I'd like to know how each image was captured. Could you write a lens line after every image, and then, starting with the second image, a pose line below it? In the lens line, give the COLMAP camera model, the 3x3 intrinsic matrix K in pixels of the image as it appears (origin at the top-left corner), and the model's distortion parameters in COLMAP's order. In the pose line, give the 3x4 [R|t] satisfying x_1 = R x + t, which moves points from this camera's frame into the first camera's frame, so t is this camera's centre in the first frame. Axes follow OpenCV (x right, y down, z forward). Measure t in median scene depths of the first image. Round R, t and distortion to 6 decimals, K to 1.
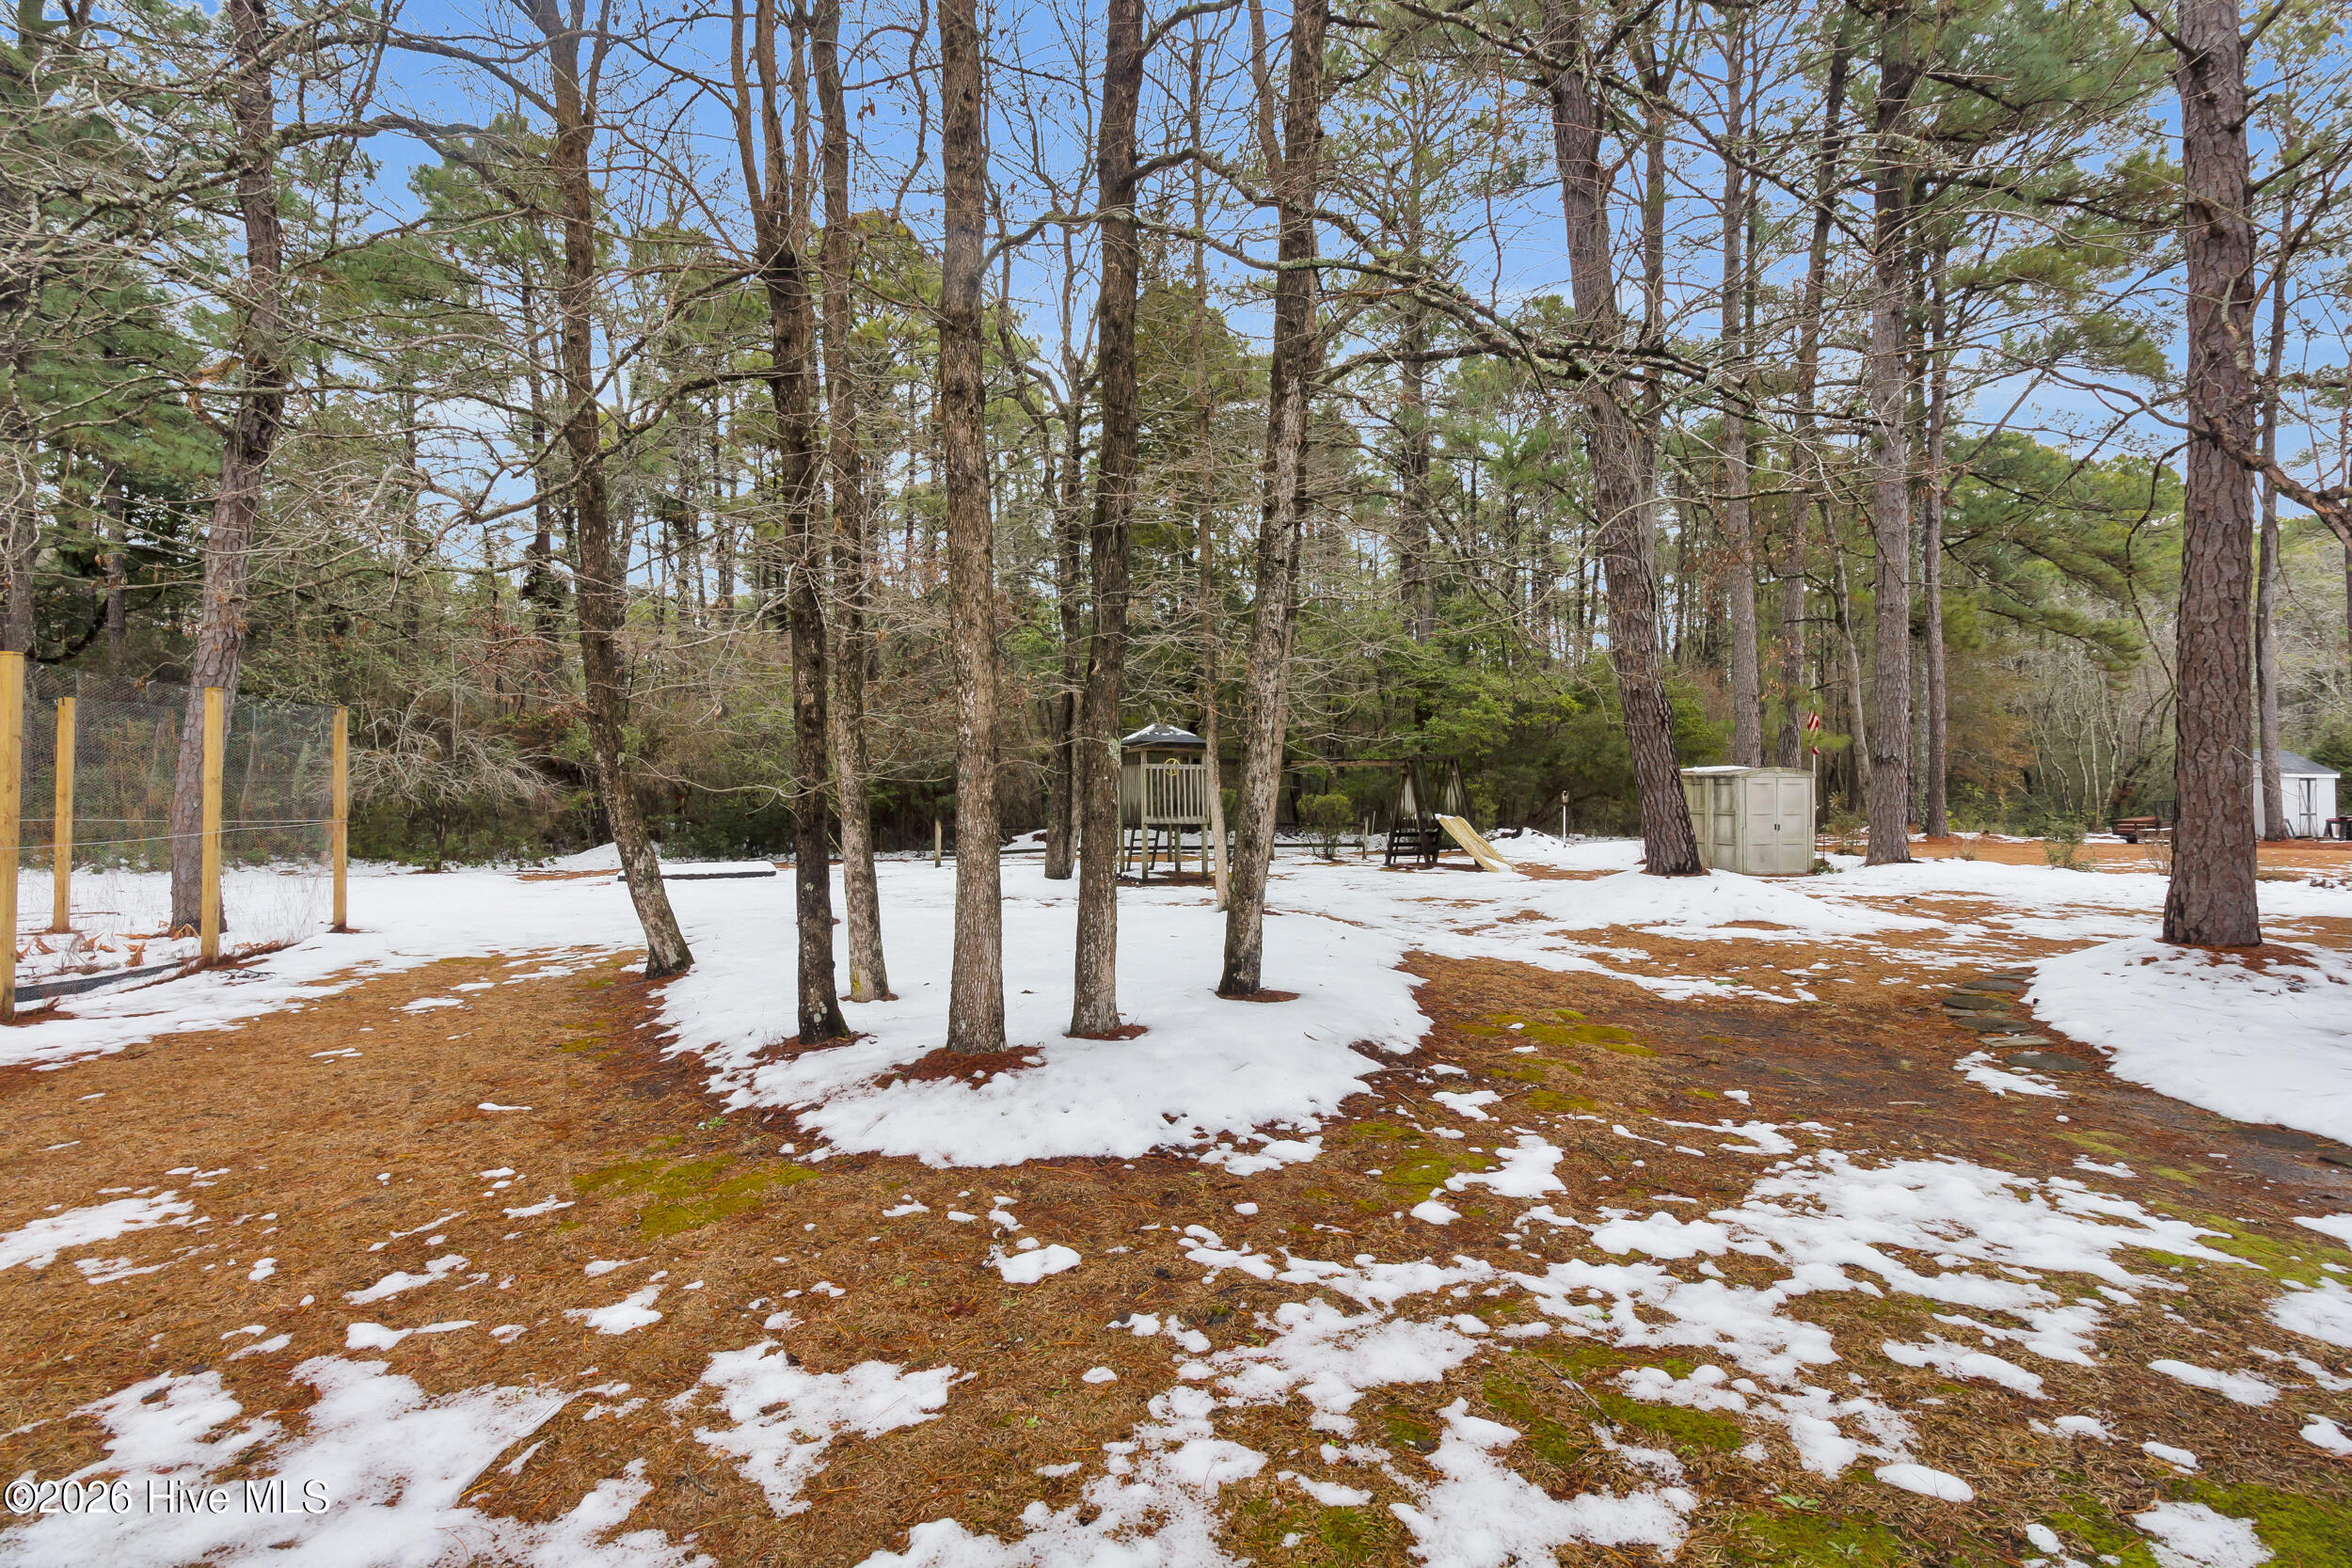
lens RADIAL K [[1081.4, 0, 1176.0], [0, 1081.4, 784.0], [0, 0, 1]] dist [0.001837, 0.001228]
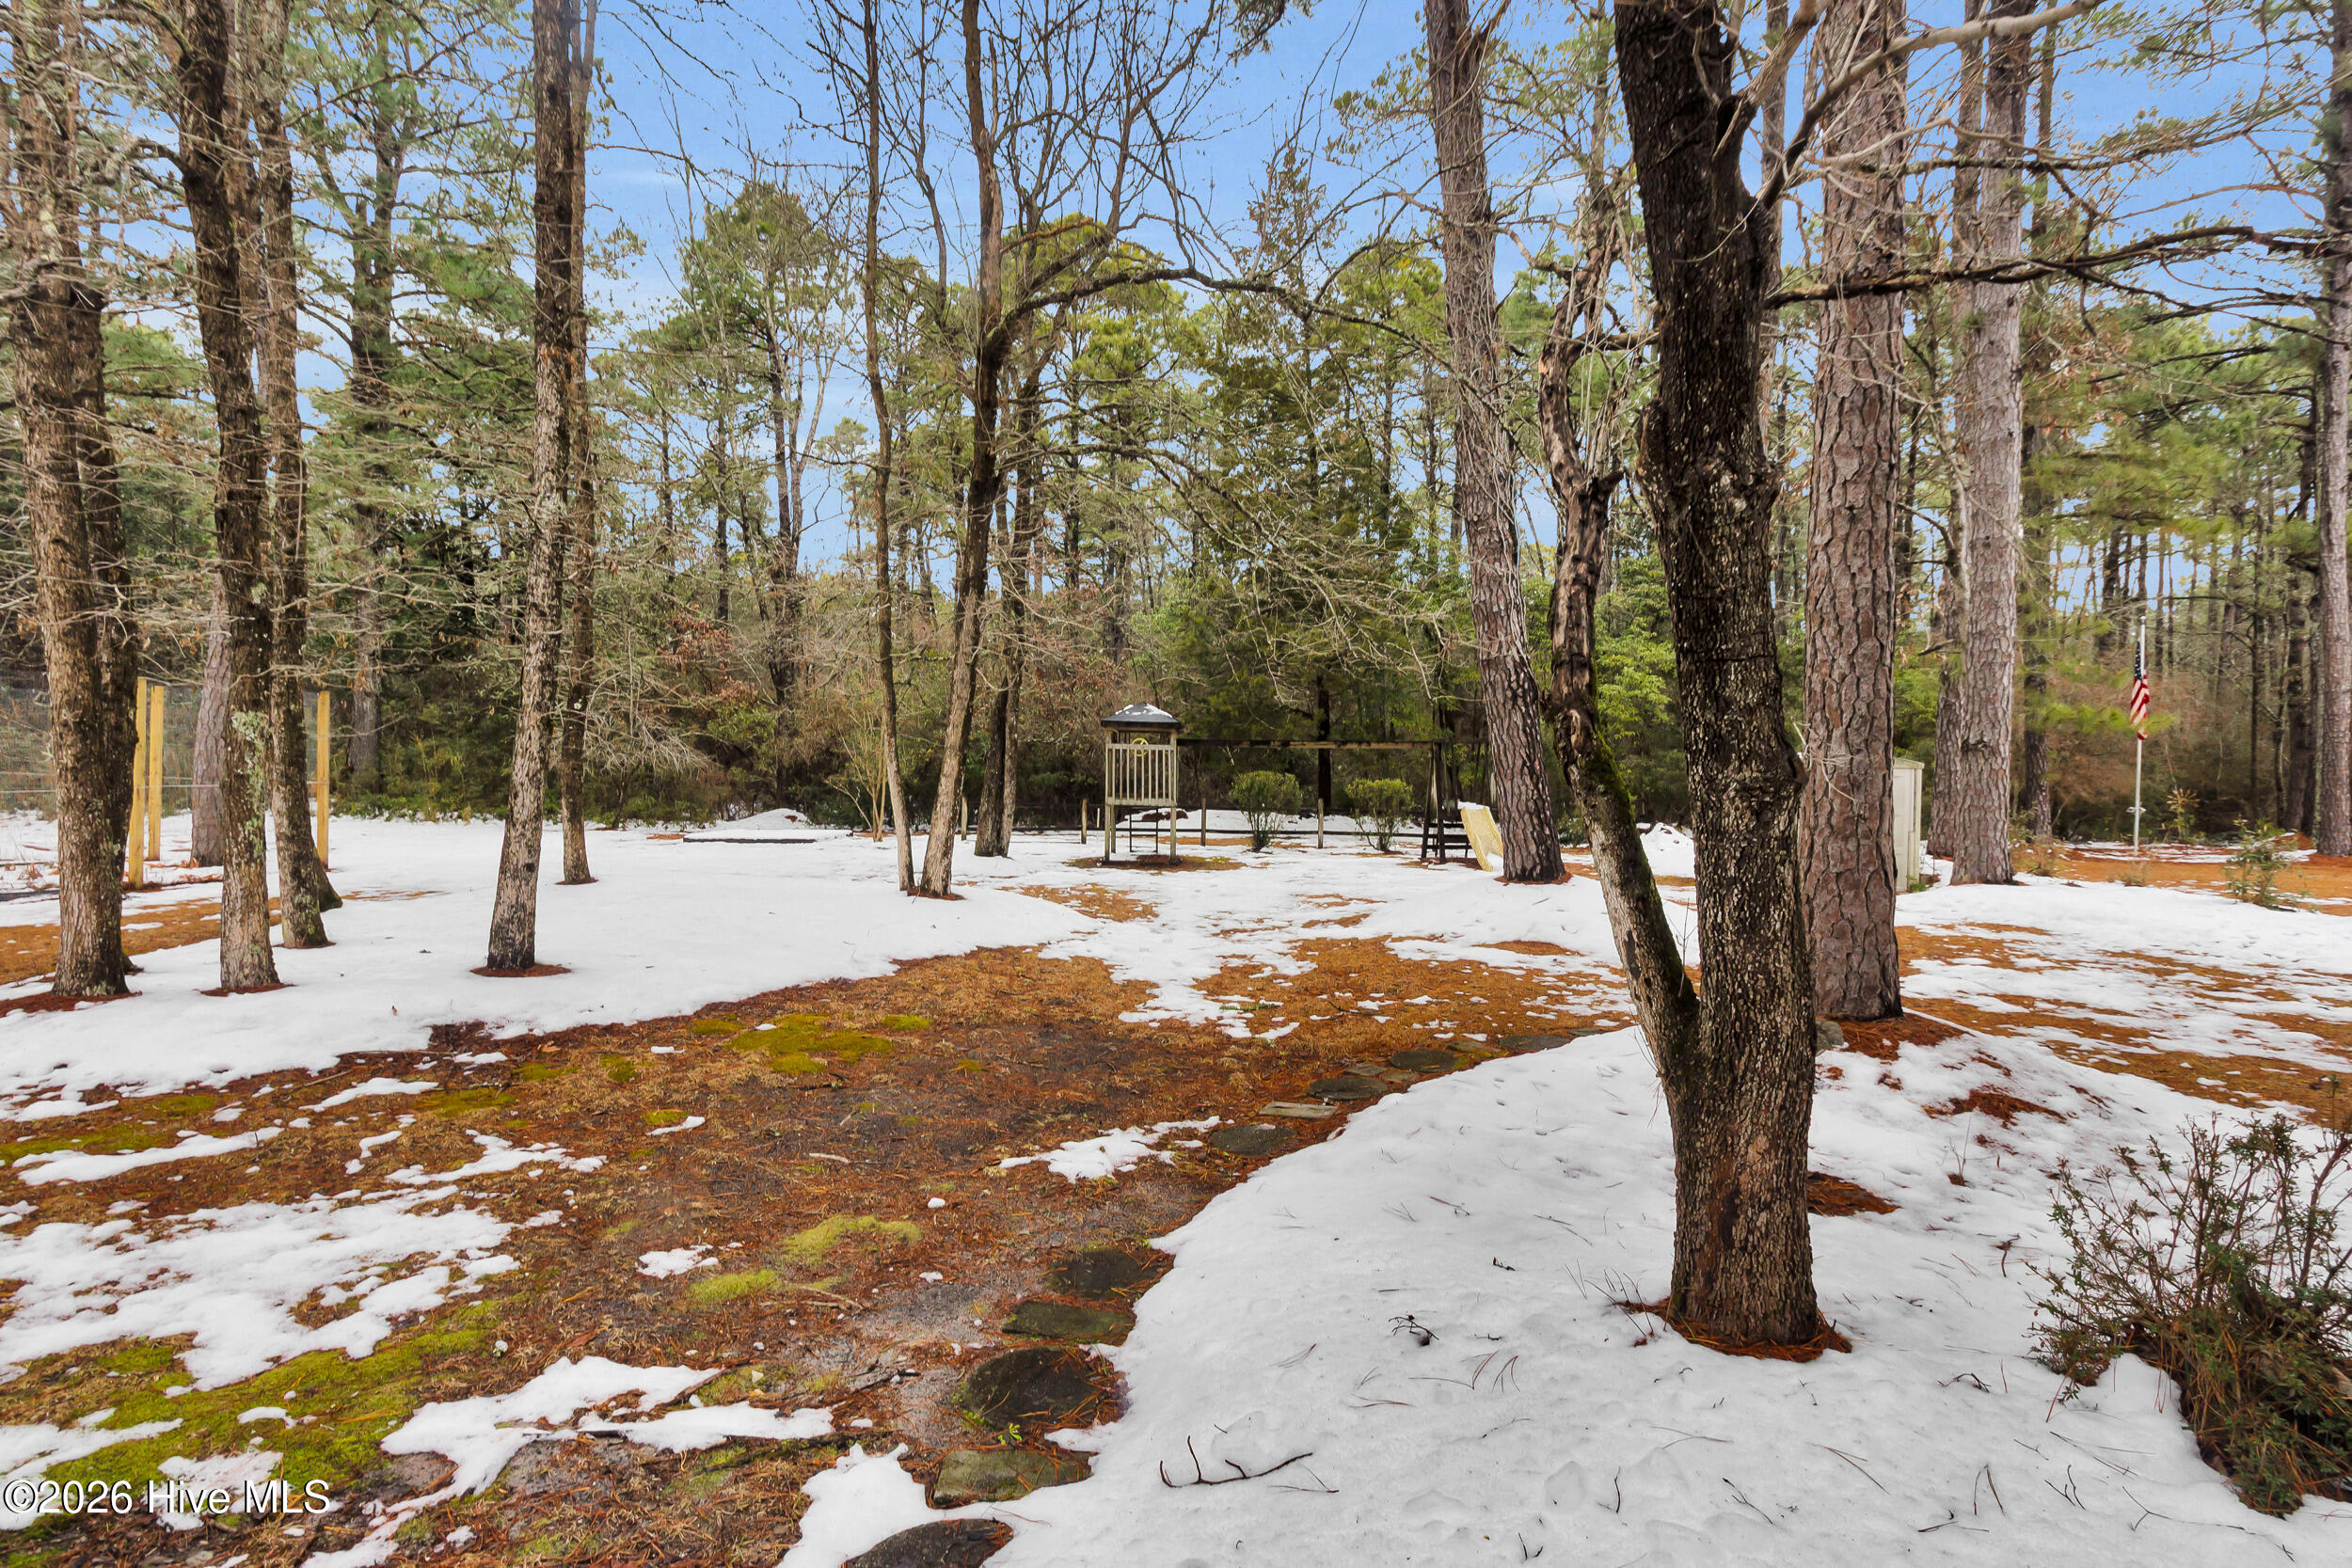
lens RADIAL K [[1081.4, 0, 1176.0], [0, 1081.4, 784.0], [0, 0, 1]] dist [0.001837, 0.001228]
pose [[0.938183, 0.020153, -0.345552, 0.401671], [-0.014526, 0.999716, 0.018868, -0.001630], [0.345834, -0.012682, 0.938210, 0.111471]]
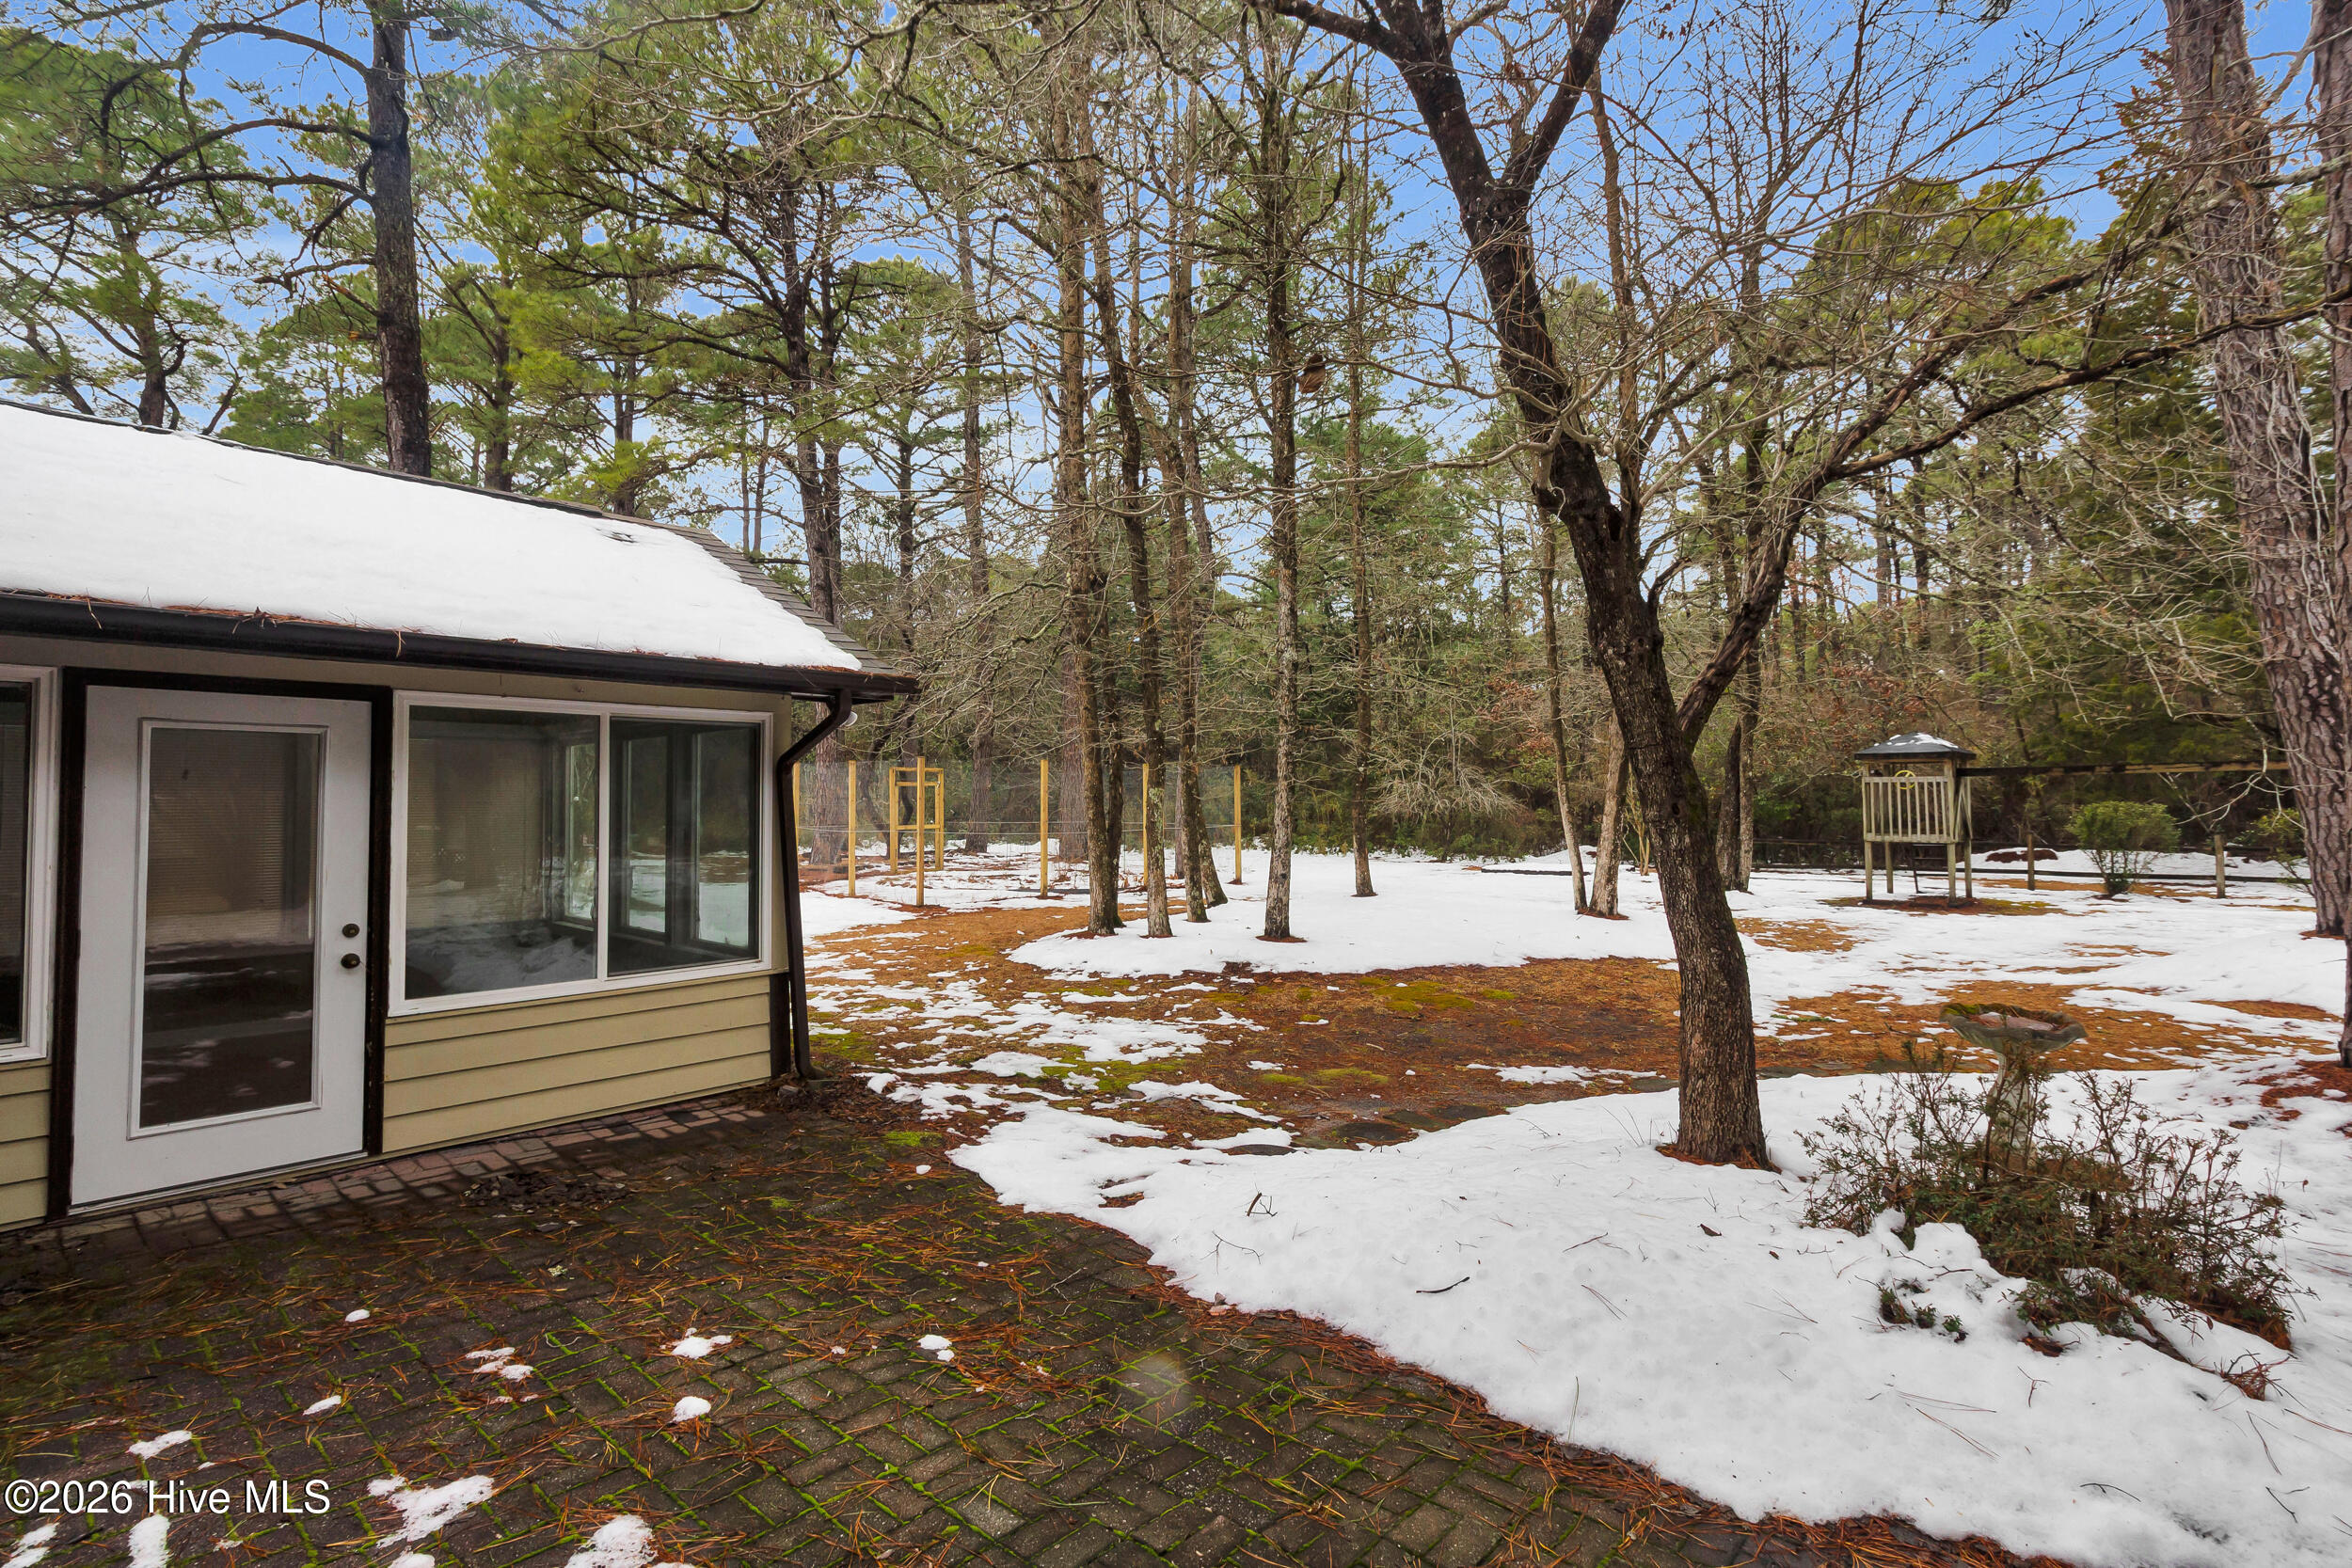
lens RADIAL K [[1081.4, 0, 1176.0], [0, 1081.4, 784.0], [0, 0, 1]] dist [0.001837, 0.001228]
pose [[0.426085, -0.021018, -0.904439, 0.616640], [0.013401, 0.999767, -0.016920, -0.005396], [0.904584, -0.004911, 0.426267, 0.063509]]
